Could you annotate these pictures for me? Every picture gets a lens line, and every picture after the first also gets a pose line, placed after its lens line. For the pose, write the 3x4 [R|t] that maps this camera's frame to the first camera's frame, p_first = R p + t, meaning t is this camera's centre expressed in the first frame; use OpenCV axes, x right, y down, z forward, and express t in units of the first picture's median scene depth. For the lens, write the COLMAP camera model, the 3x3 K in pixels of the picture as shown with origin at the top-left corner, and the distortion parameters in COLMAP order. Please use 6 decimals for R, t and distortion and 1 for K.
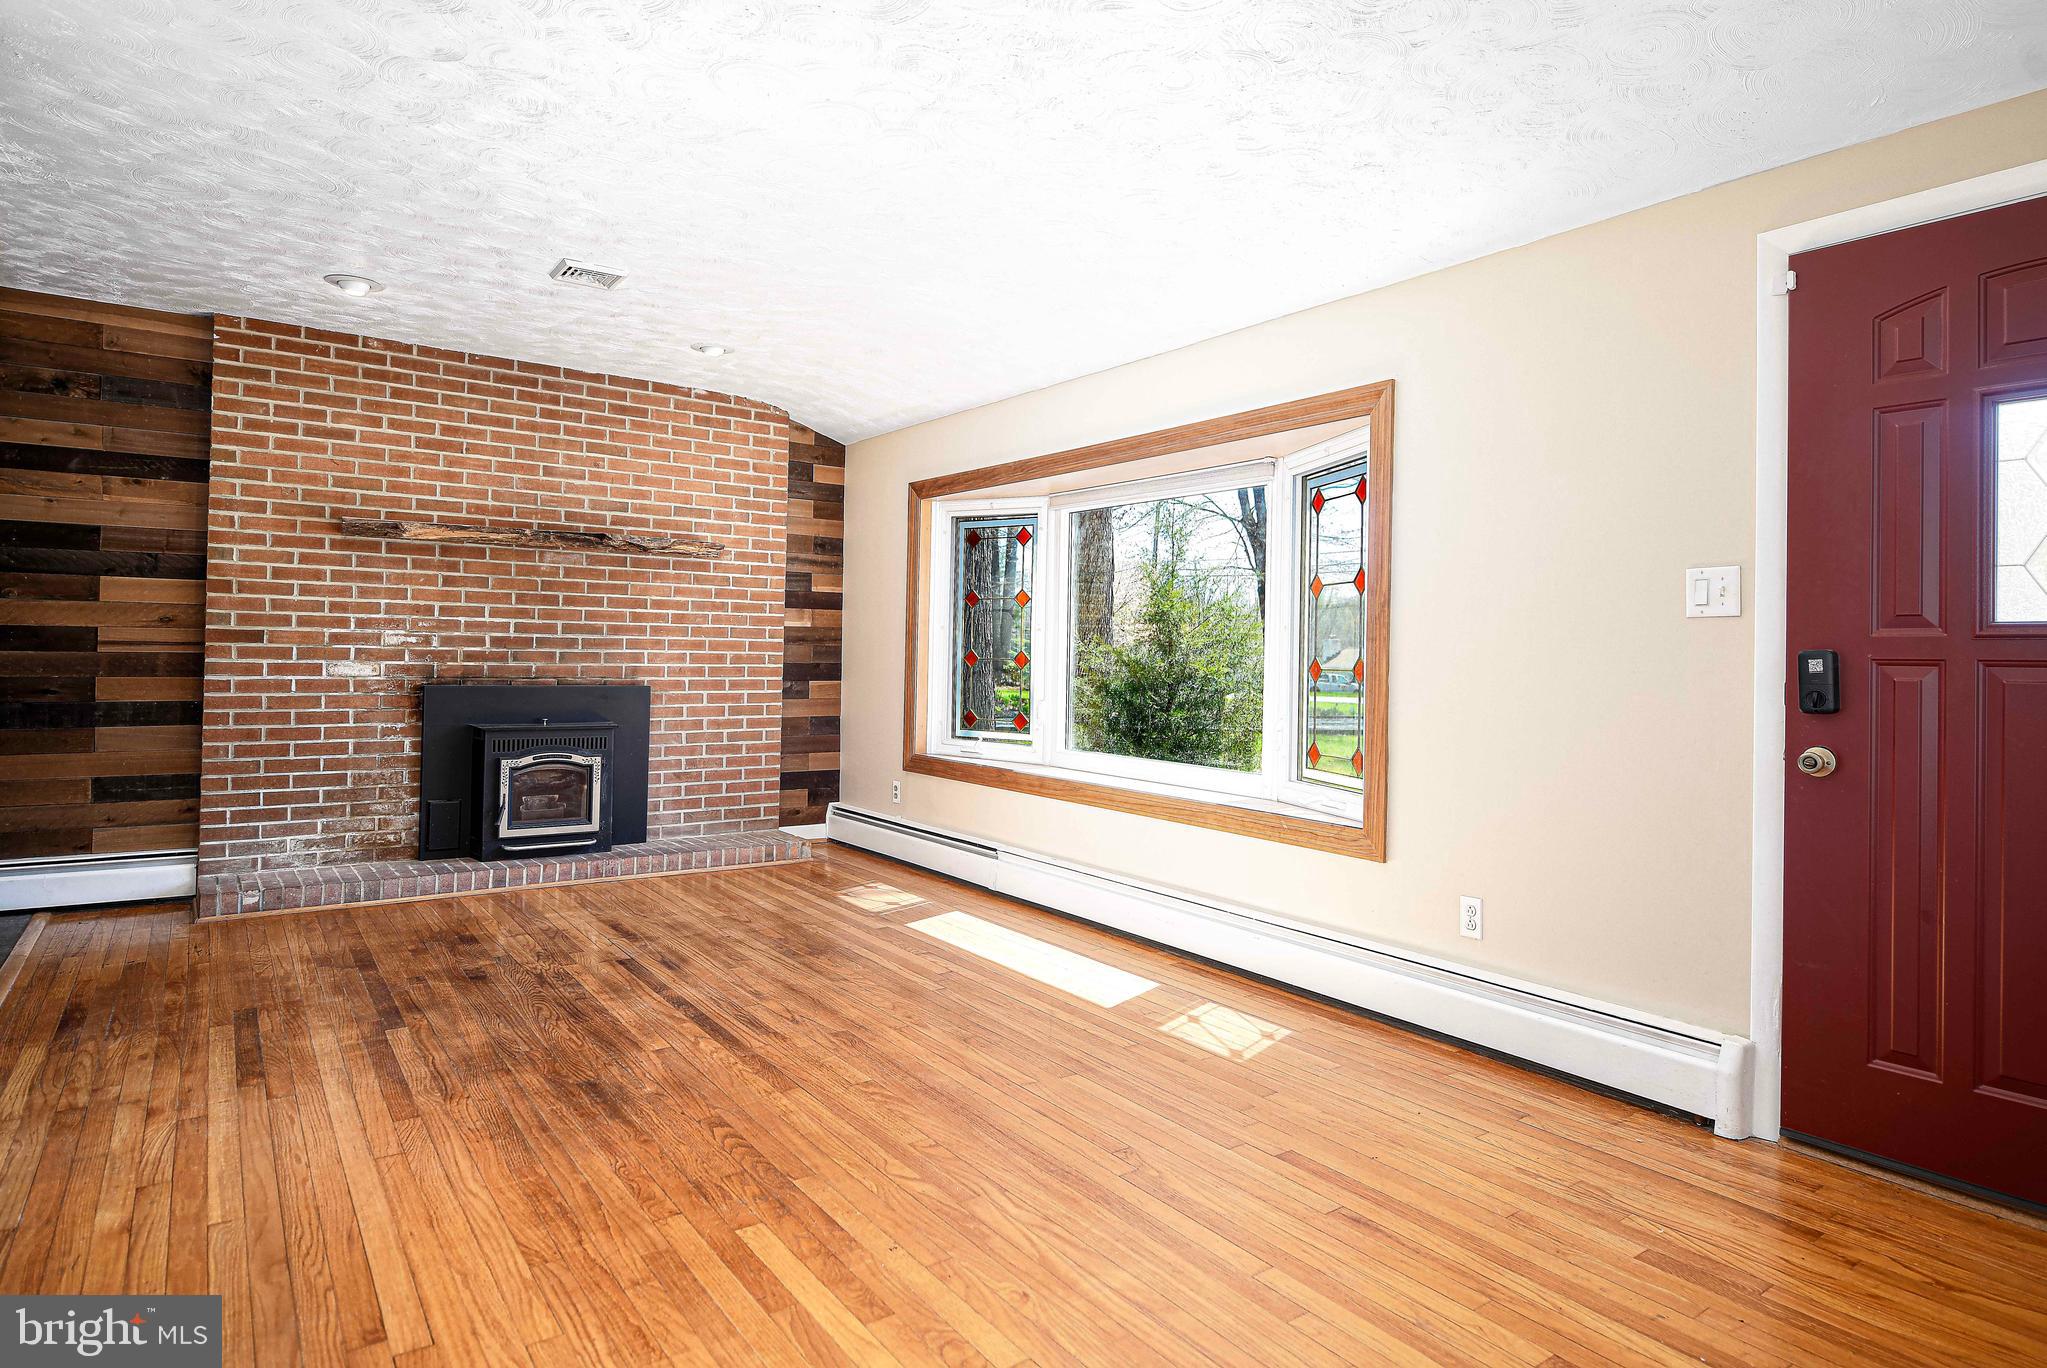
lens RADIAL K [[1132.2, 0, 1030.4], [0, 1132.2, 641.6], [0, 0, 1]] dist [-0.004105, -0.001422]
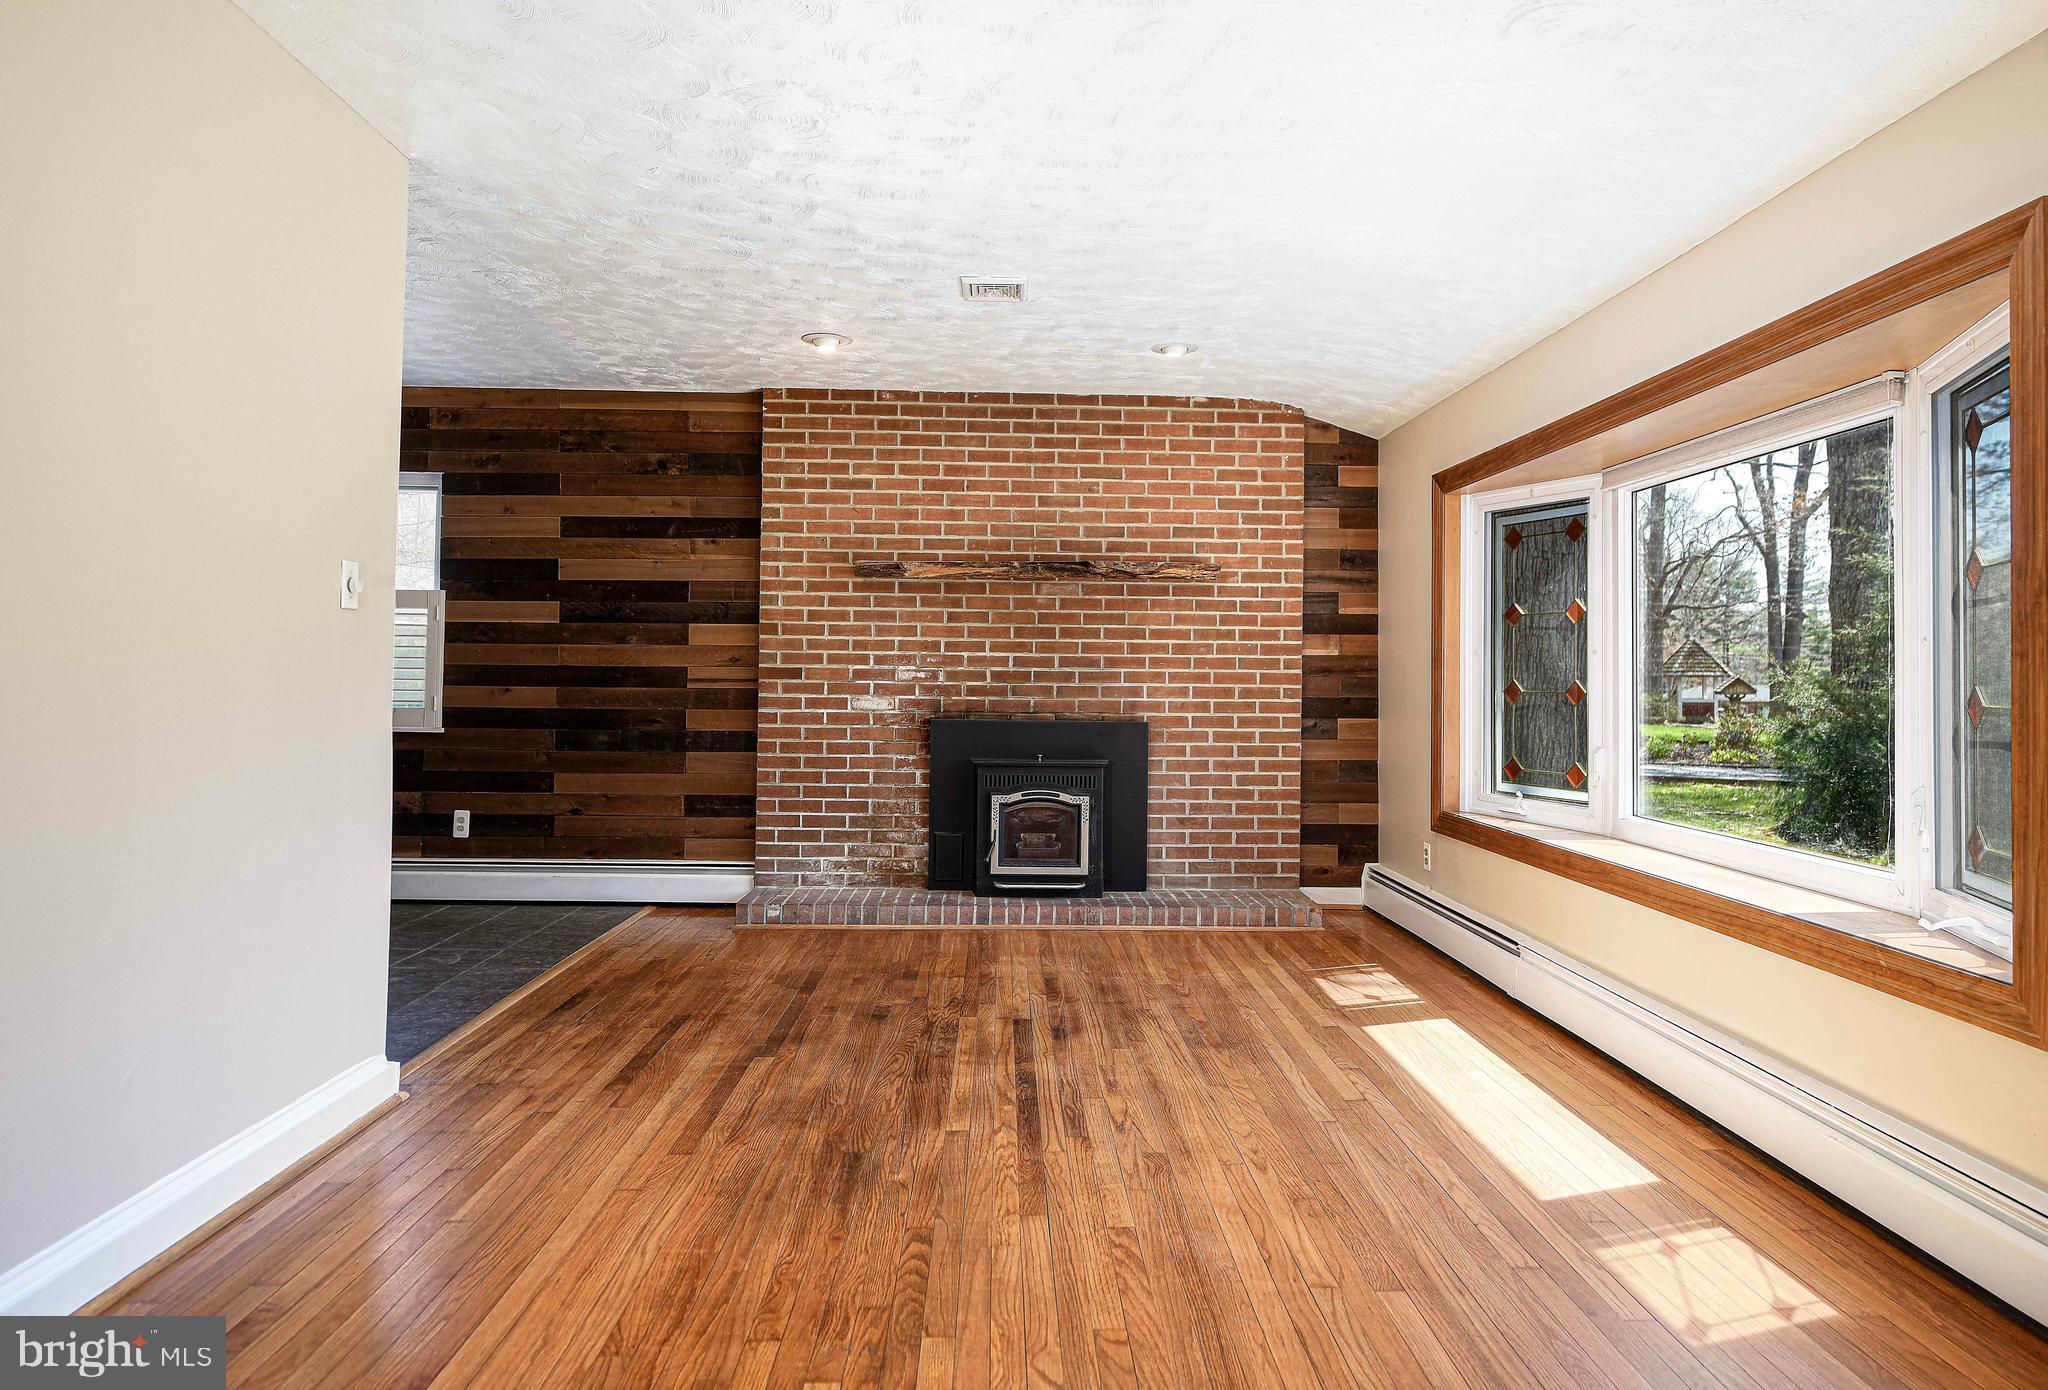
lens RADIAL K [[1200.2, 0, 1032.3], [0, 1200.2, 646.9], [0, 0, 1]] dist [-0.001346, 0.000774]
pose [[0.824836, -0.024120, -0.564857, 0.174273], [0.010432, 0.999569, -0.027448, 0.004241], [0.565275, 0.016747, 0.824732, 0.164389]]
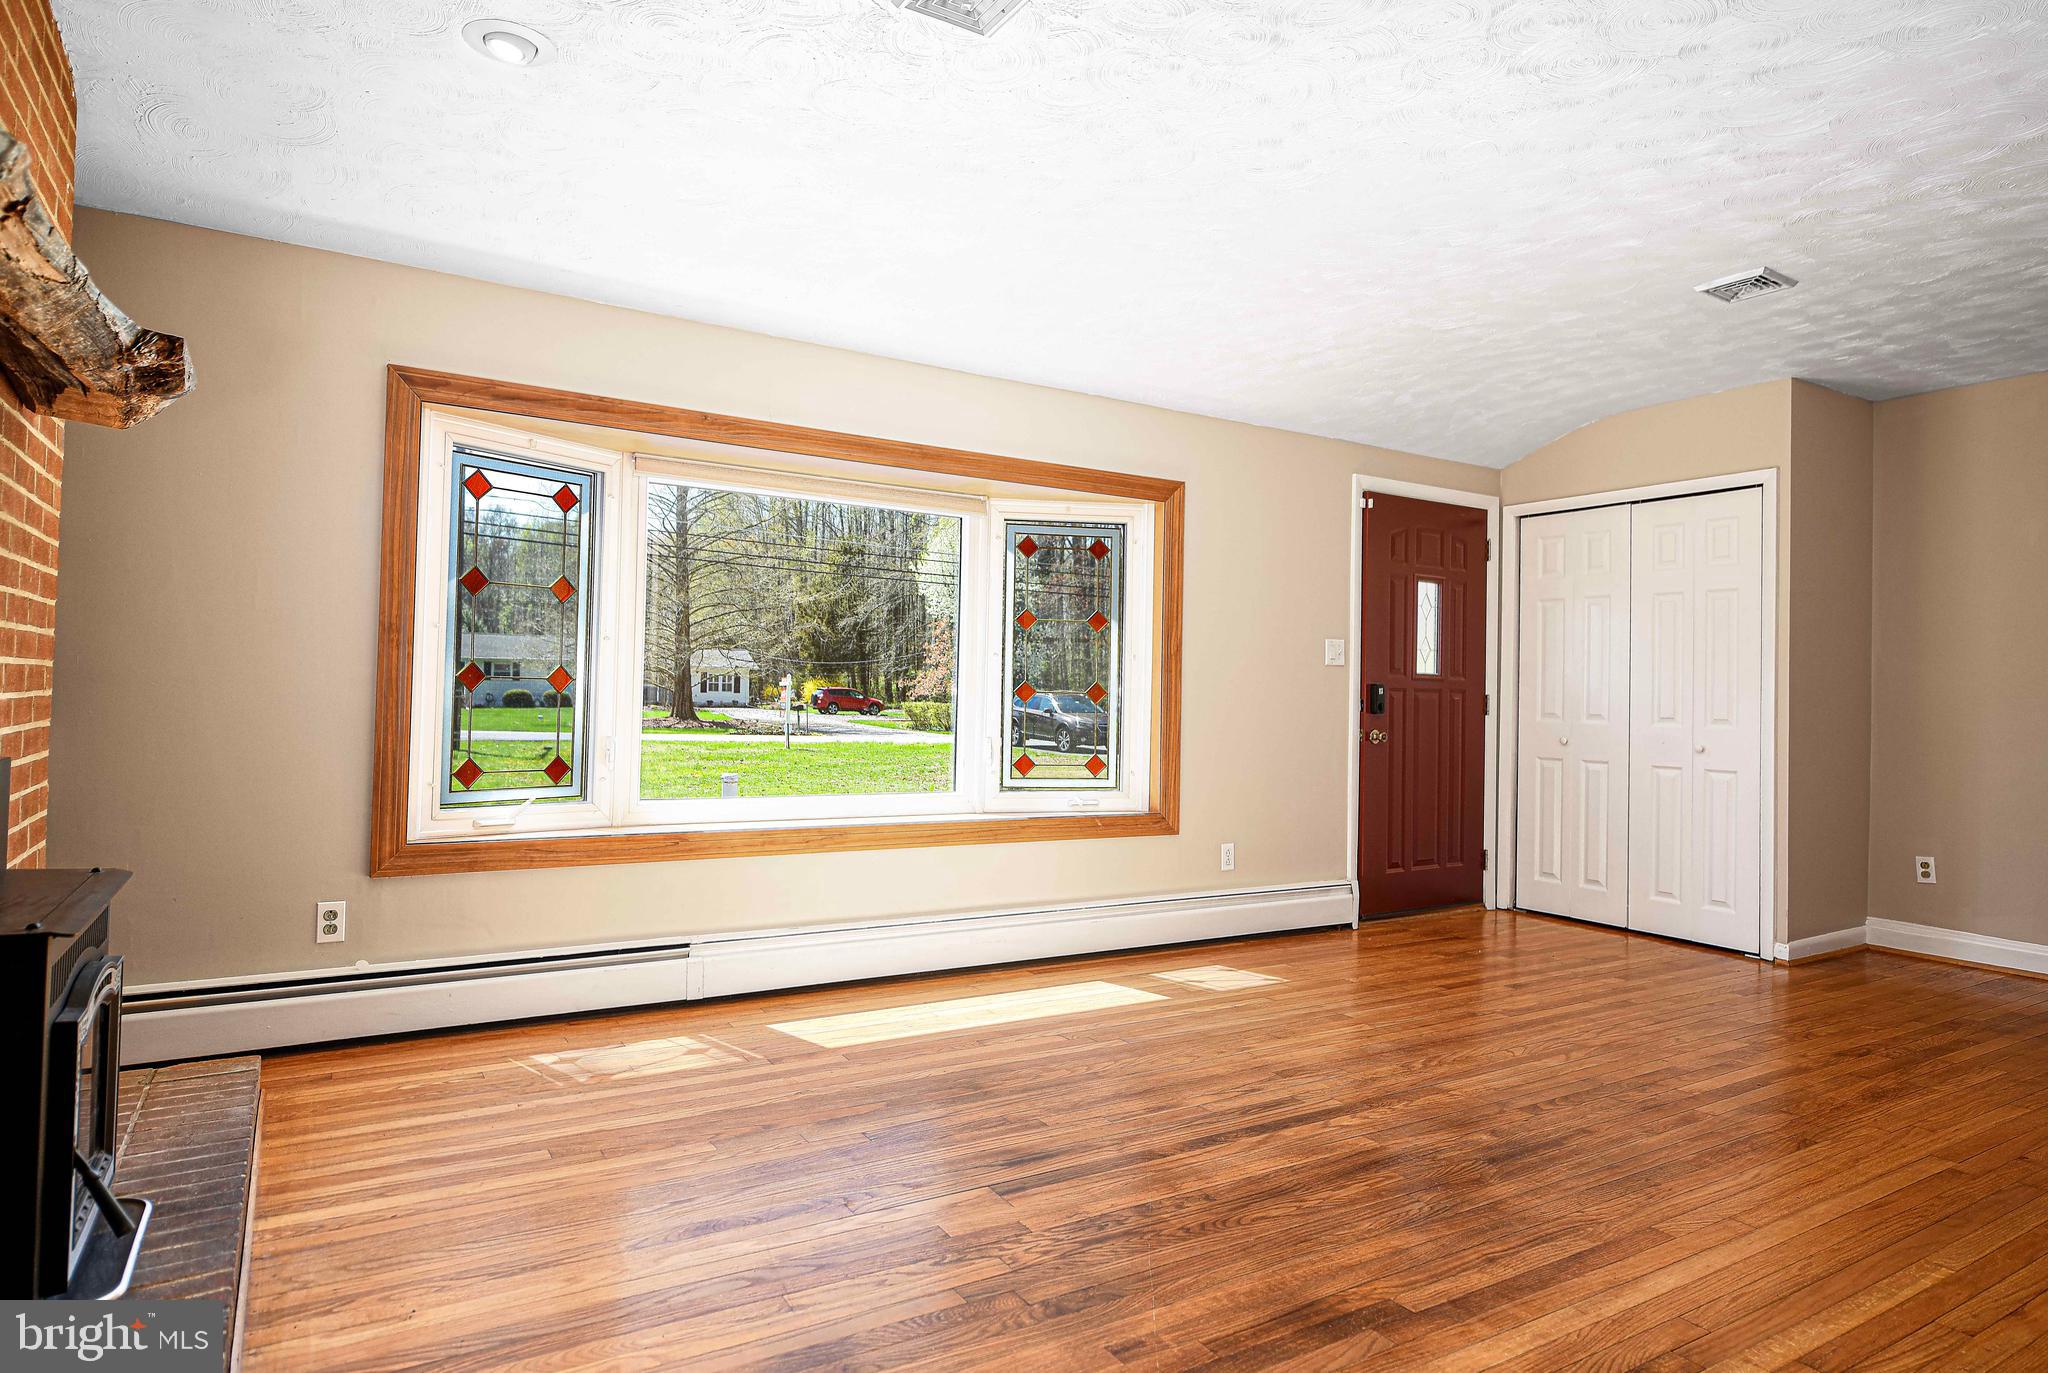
lens RADIAL K [[1180.1, 0, 1025.3], [0, 1180.1, 673.5], [0, 0, 1]] dist [-0.004144, 0.001254]
pose [[0.077874, 0.000112, 0.996963, -0.833517], [-0.032143, 0.999480, 0.002399, 0.002233], [-0.996445, -0.032233, 0.077837, 0.797456]]
